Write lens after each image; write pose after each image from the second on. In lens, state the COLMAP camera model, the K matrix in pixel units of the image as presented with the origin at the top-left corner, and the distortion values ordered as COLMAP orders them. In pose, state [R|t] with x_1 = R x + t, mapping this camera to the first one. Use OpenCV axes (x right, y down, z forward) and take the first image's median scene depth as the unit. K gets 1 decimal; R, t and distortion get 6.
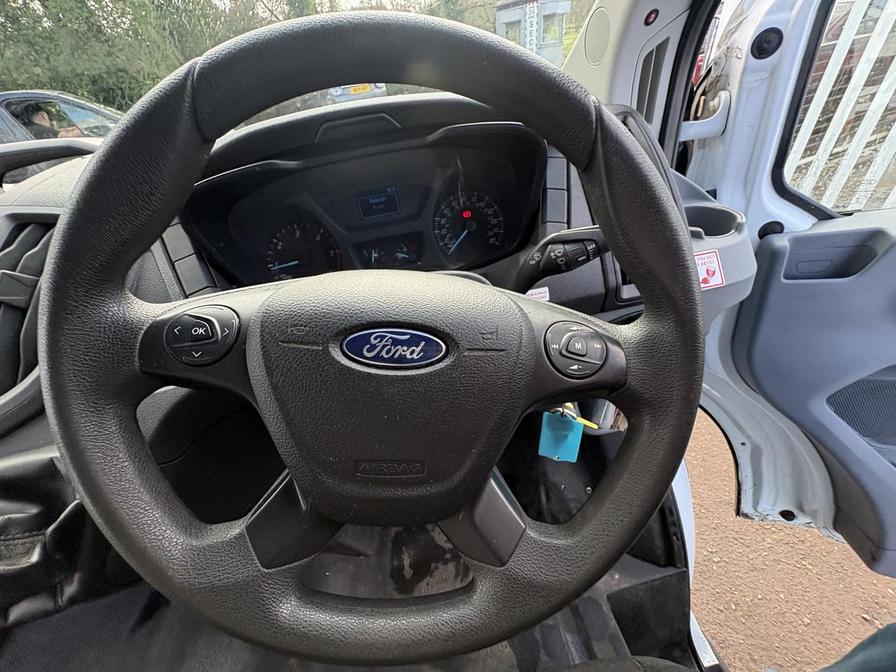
lens RADIAL K [[367.0, 0, 450.7], [0, 367.0, 338.0], [0, 0, 1]] dist [-0.000442, 0.000045]
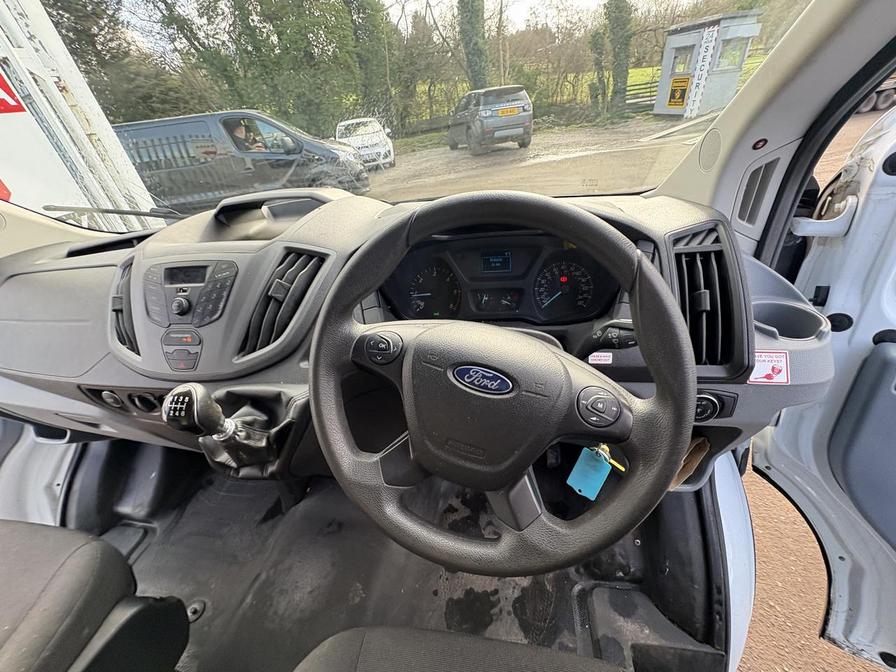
lens RADIAL K [[362.7, 0, 447.5], [0, 362.7, 337.6], [0, 0, 1]] dist [0.004410, 0.000129]
pose [[0.941232, 0.204498, -0.268818, 0.064740], [-0.214164, 0.976774, -0.006806, -0.070173], [0.261183, 0.063977, 0.963167, -0.410481]]
